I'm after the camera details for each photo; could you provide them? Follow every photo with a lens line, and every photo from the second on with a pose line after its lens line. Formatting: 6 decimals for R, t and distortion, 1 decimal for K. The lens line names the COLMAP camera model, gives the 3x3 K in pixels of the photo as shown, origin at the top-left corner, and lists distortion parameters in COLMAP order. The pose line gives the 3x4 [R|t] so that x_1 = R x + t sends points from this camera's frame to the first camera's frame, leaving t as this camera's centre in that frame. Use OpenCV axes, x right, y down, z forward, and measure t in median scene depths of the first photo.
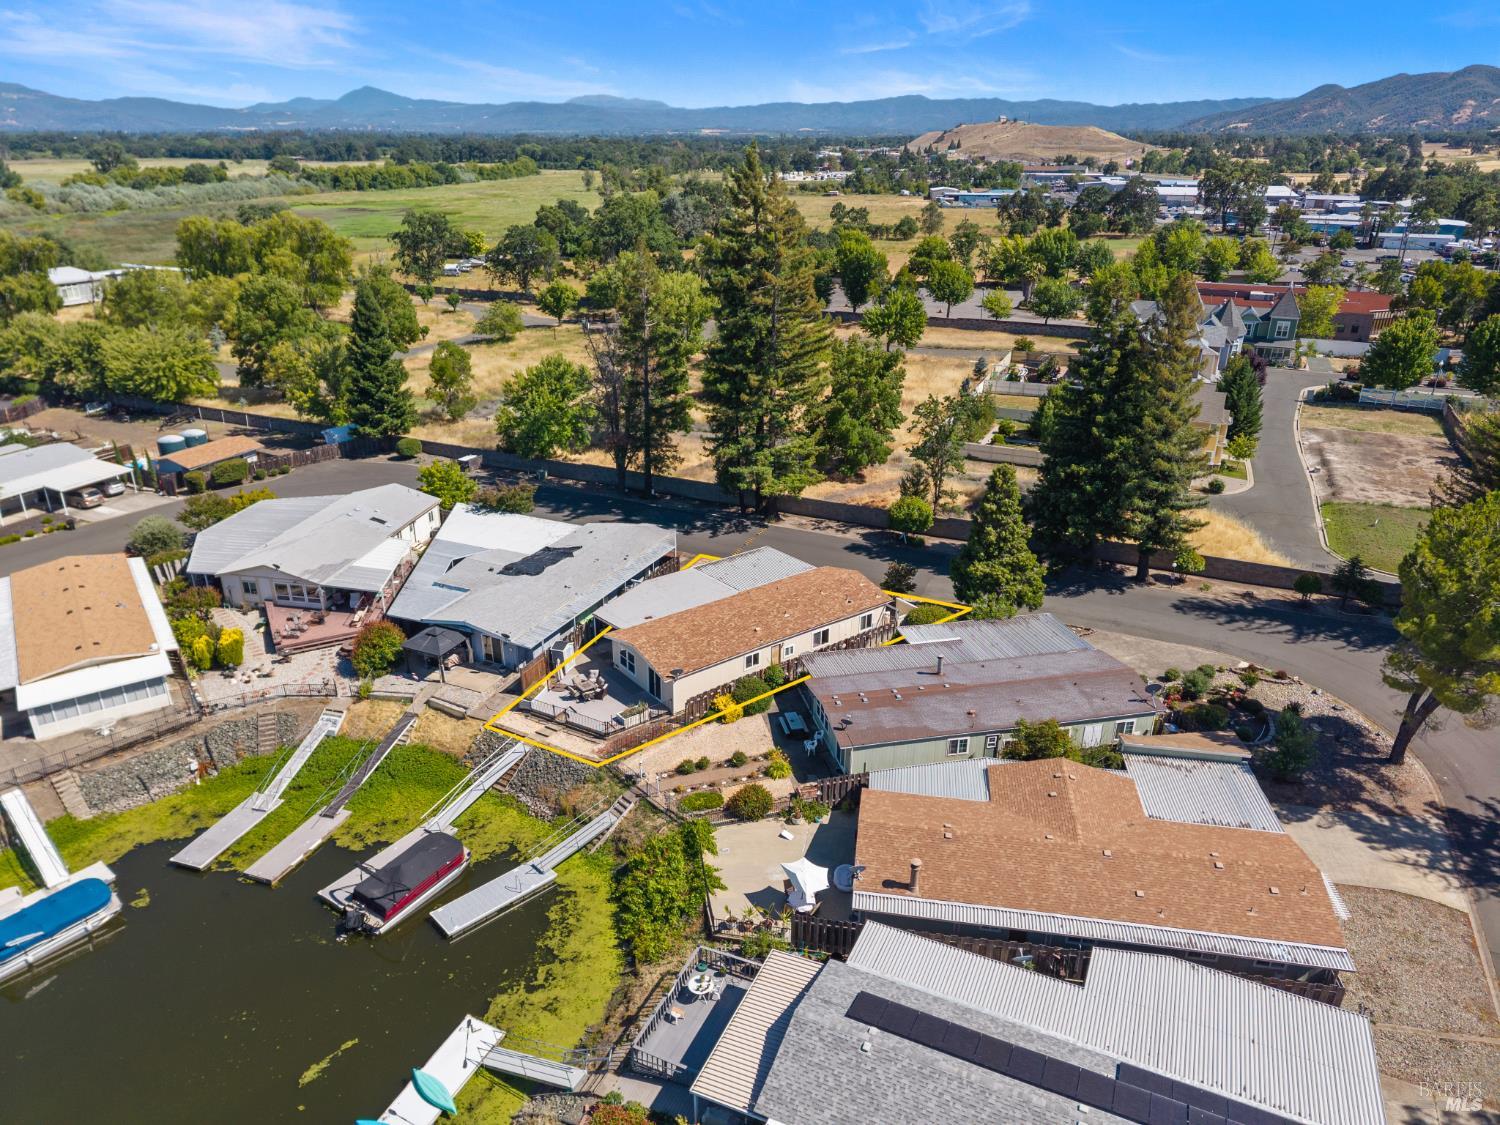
lens RADIAL K [[1011.5, 0, 750.0], [0, 1011.5, 562.5], [0, 0, 1]] dist [0.019272, -0.024103]
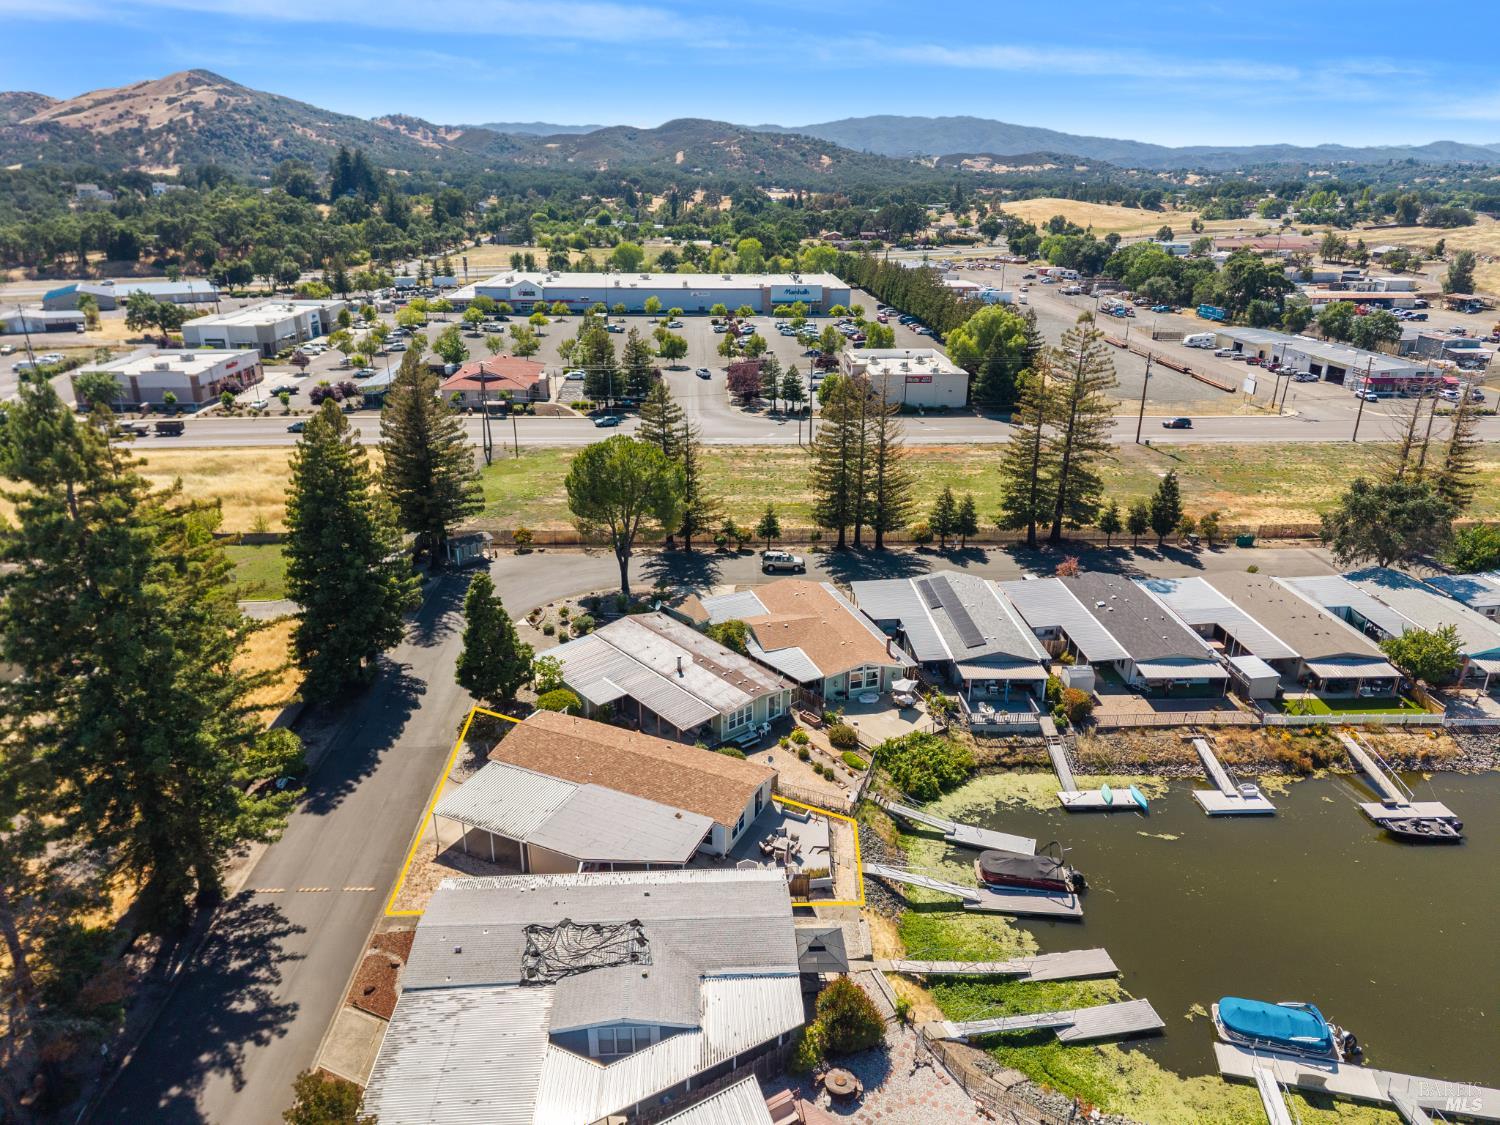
lens RADIAL K [[1011.5, 0, 750.0], [0, 1011.5, 562.5], [0, 0, 1]] dist [0.019272, -0.024103]
pose [[-0.461456, -0.319025, 0.827817, -0.931586], [0.334869, 0.801445, 0.495529, -0.642992], [-0.821536, 0.505875, -0.263001, 1.187584]]
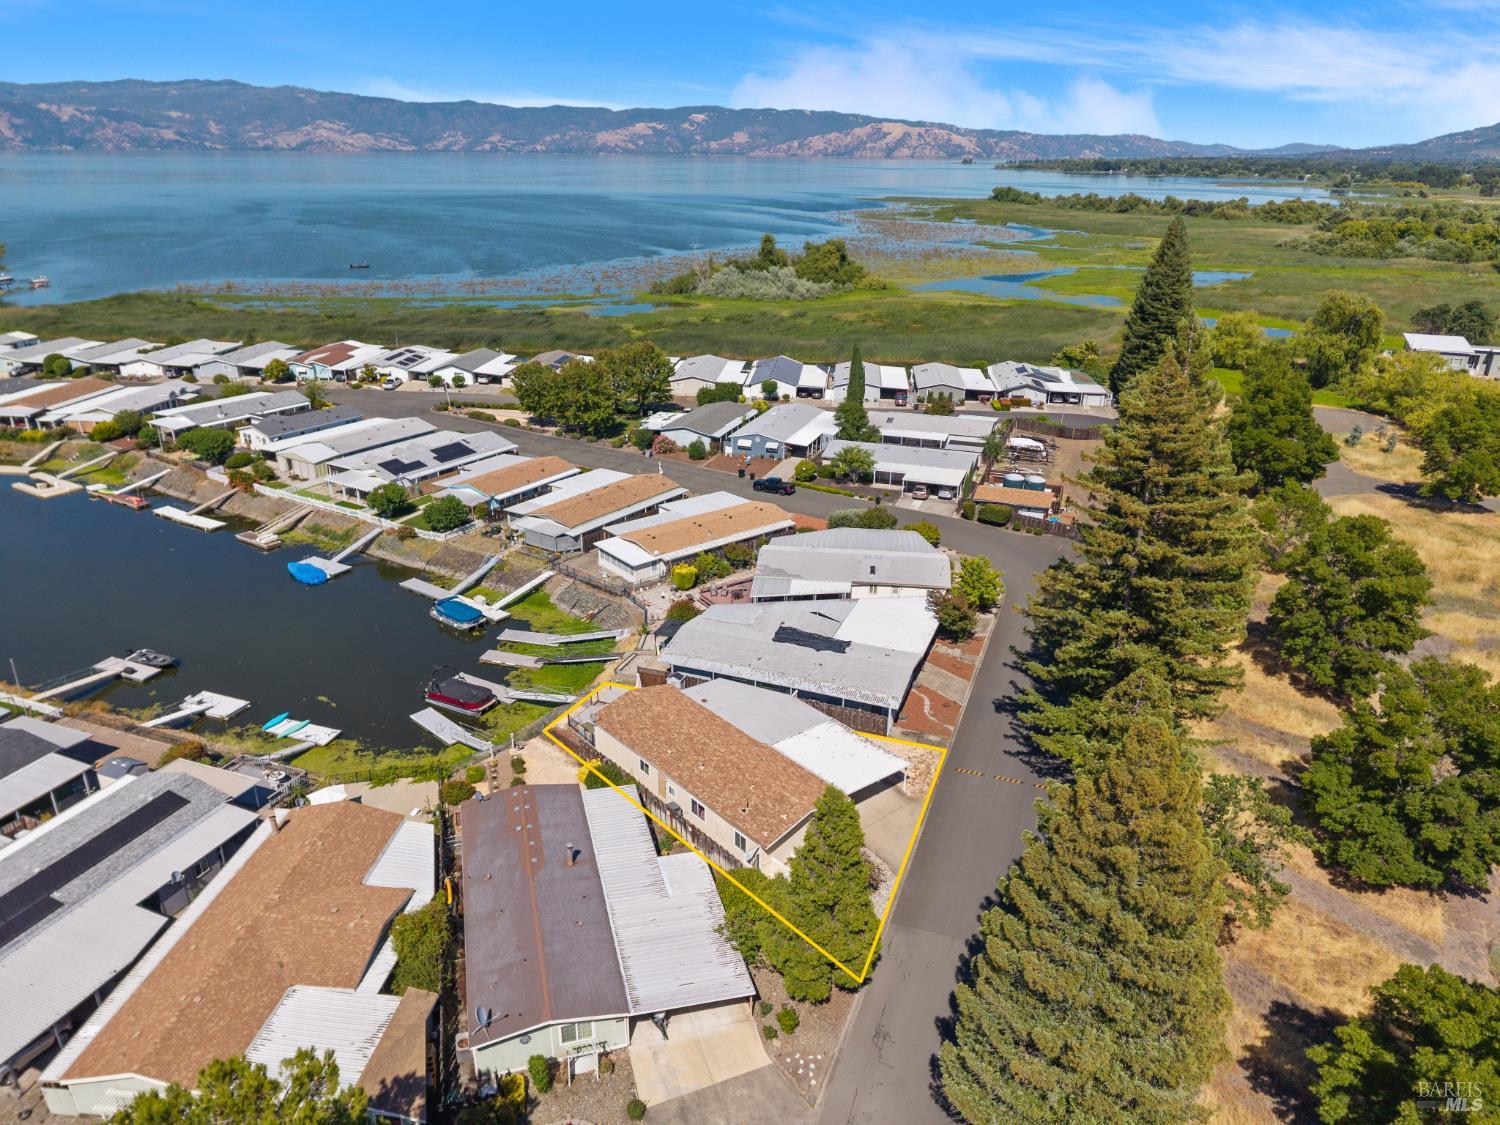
lens RADIAL K [[991.4, 0, 750.0], [0, 991.4, 562.5], [0, 0, 1]] dist [0.005119, 0.004405]
pose [[0.072536, 0.373040, -0.924976, 0.949225], [-0.400235, 0.860356, 0.315593, -0.488669], [0.913537, 0.347316, 0.211710, 0.841677]]
